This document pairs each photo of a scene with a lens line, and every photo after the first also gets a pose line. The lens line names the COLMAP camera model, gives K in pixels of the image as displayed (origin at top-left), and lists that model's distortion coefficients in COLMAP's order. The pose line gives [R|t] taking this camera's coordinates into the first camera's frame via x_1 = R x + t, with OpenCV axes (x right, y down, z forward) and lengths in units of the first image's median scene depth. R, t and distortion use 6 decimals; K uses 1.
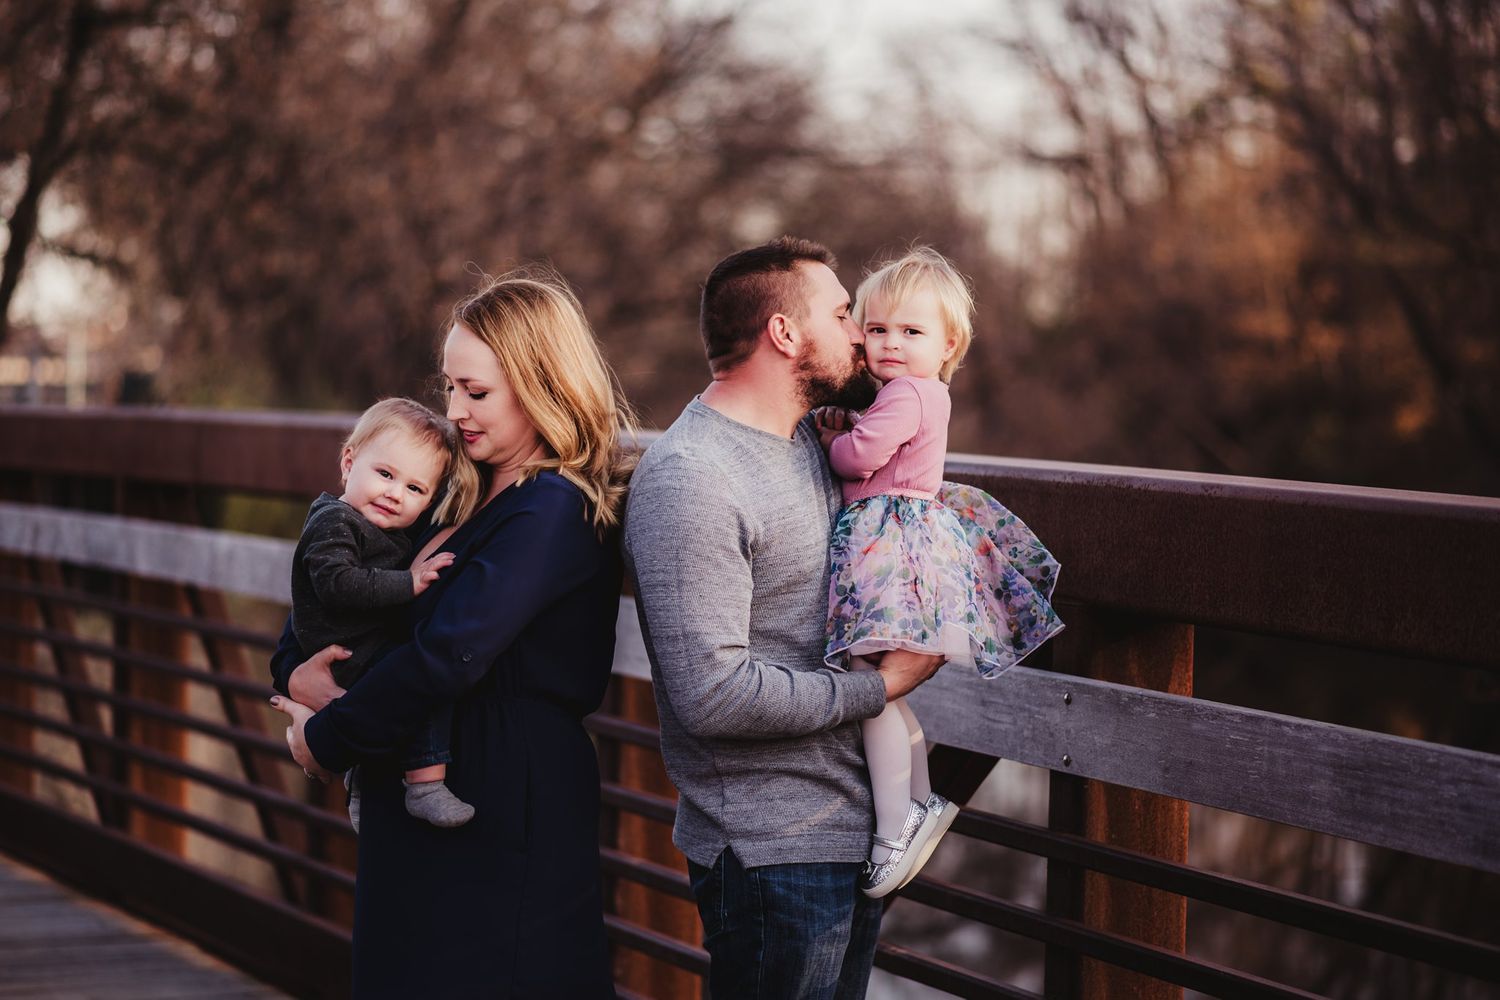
lens RADIAL K [[3828.4, 0, 750.0], [0, 3828.4, 500.0], [0, 0, 1]] dist [-0.056835, -0.013144]
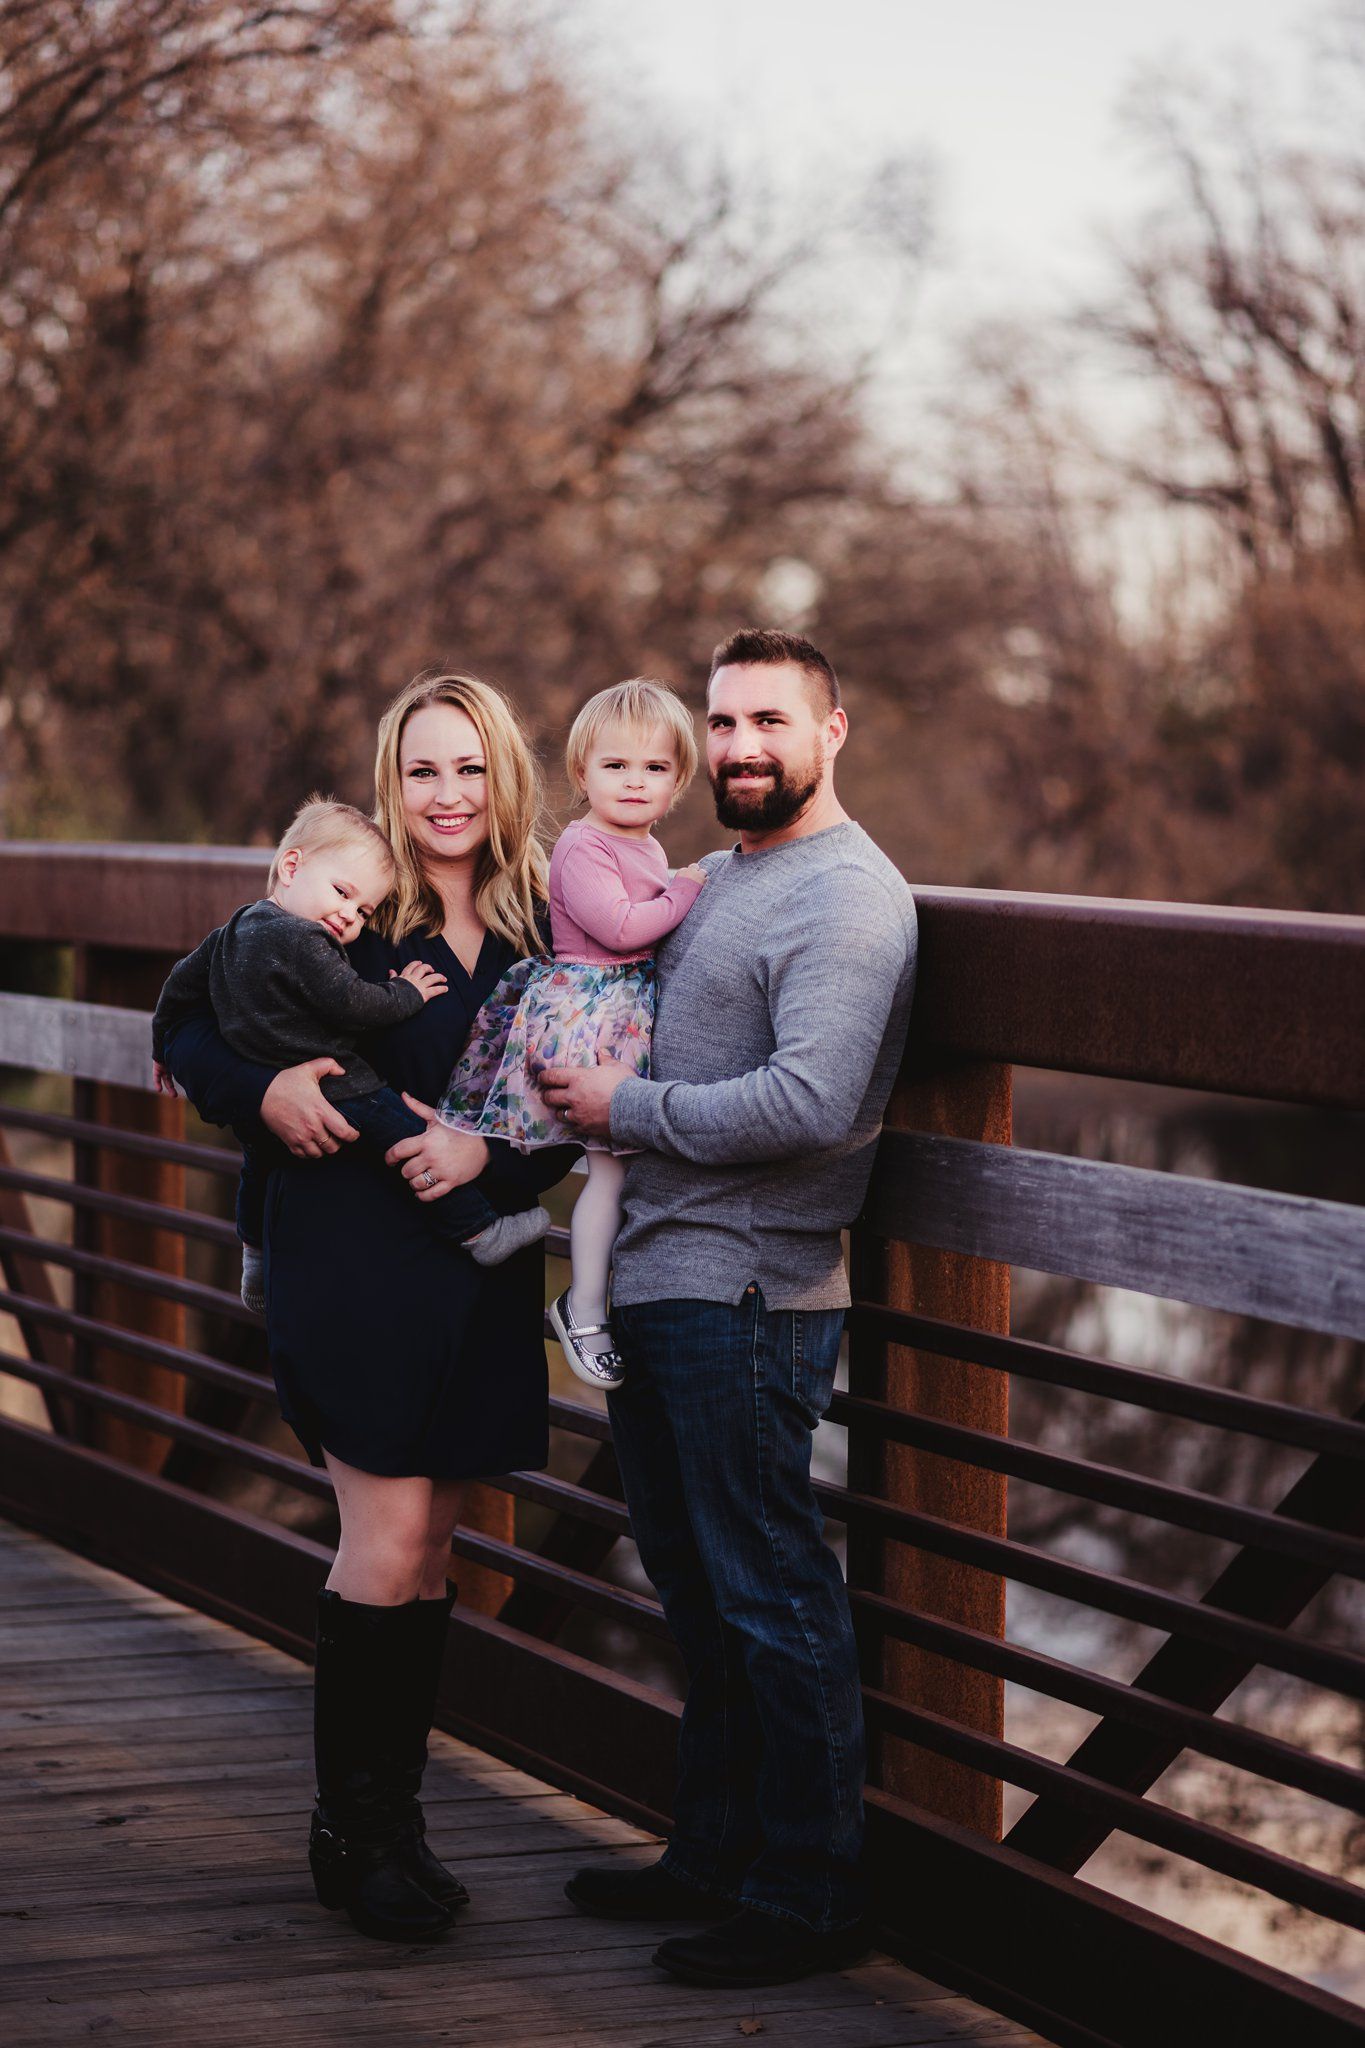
lens RADIAL K [[5227.1, 0, 682.5], [0, 5227.1, 1024.0], [0, 0, 1]] dist [-0.056835, -0.013144]
pose [[0.999681, -0.010901, -0.022803, 0.040815], [0.011161, 0.999874, 0.011290, 0.005396], [0.022677, -0.011541, 0.999676, -0.122362]]
